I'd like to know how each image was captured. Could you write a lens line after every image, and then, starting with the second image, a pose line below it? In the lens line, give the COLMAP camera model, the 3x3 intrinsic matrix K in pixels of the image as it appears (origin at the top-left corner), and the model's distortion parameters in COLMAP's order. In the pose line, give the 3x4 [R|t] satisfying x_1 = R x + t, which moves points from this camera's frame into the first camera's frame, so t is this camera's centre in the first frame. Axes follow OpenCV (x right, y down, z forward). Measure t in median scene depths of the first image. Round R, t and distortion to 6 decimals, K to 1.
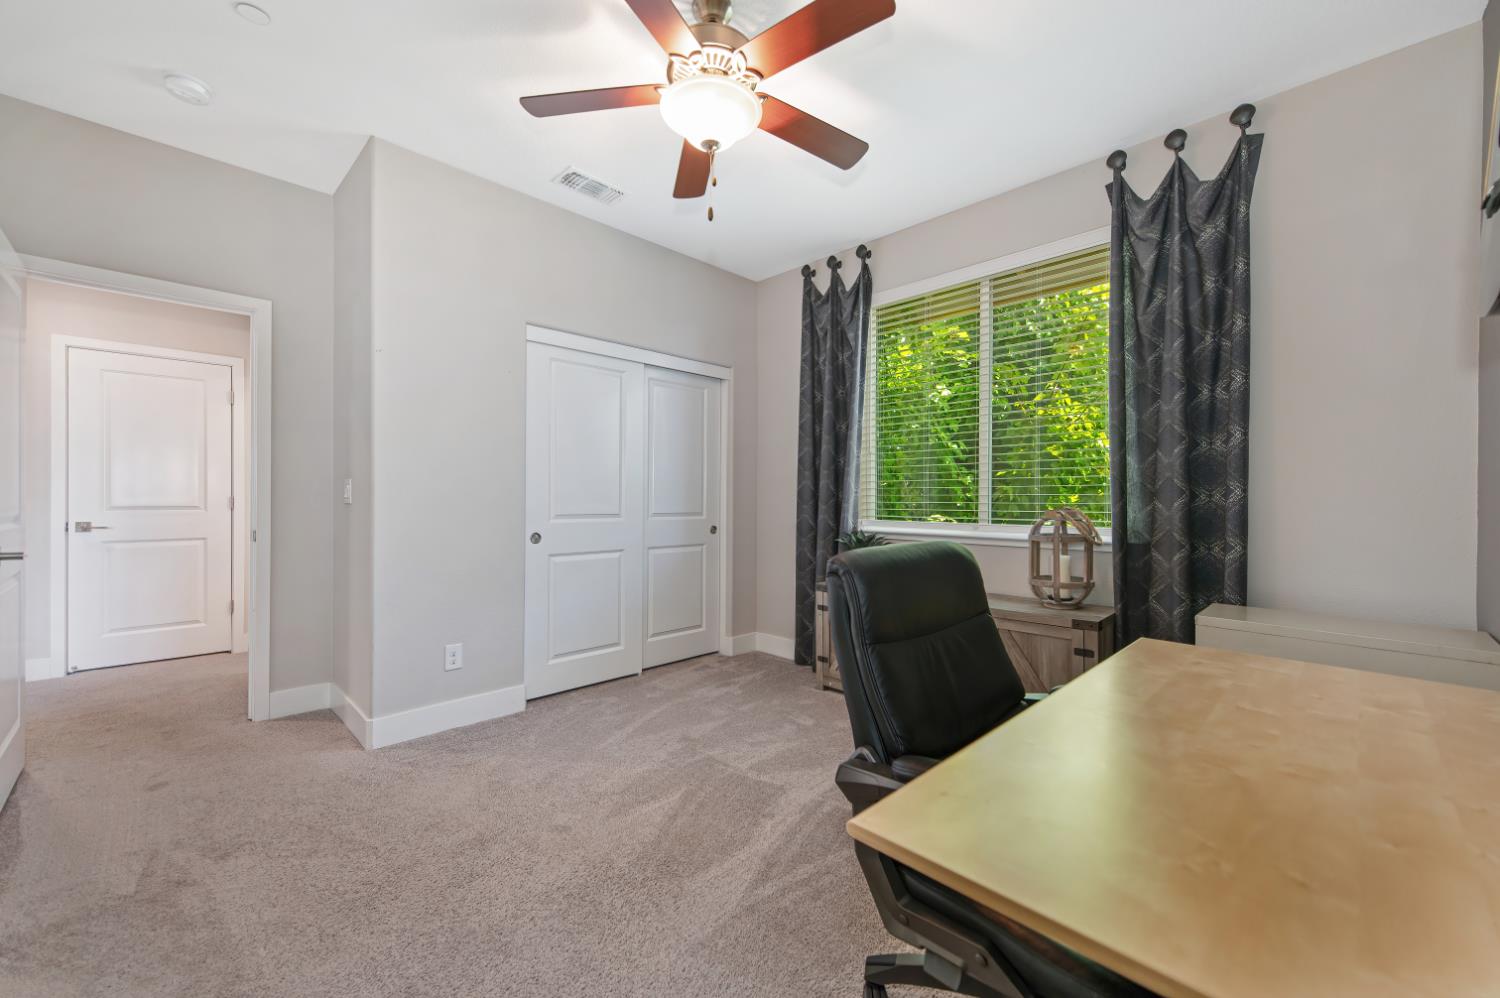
lens RADIAL K [[599.1, 0, 749.8], [0, 599.1, 492.0], [0, 0, 1]] dist [0.021902, -0.000005]
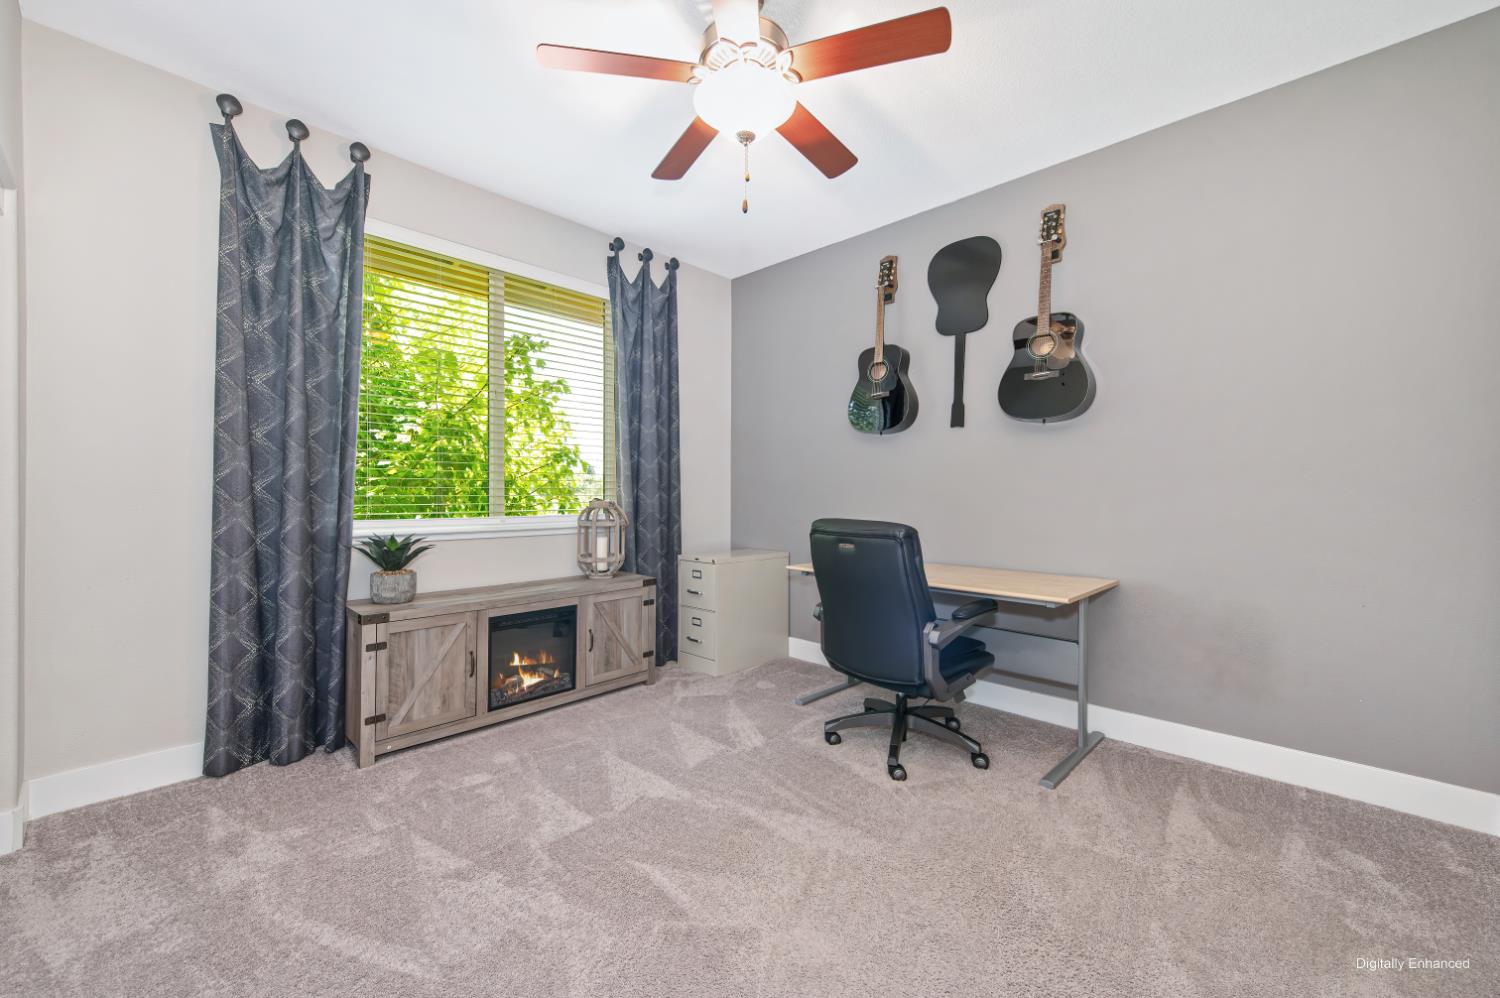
lens RADIAL K [[600.8, 0, 751.2], [0, 600.8, 496.8], [0, 0, 1]] dist [-0.000226, -0.000052]
pose [[-0.042700, -0.005248, 0.999074, -0.651785], [-0.008023, 0.999956, 0.004910, 0.011427], [-0.999056, -0.007806, -0.042740, 0.644052]]
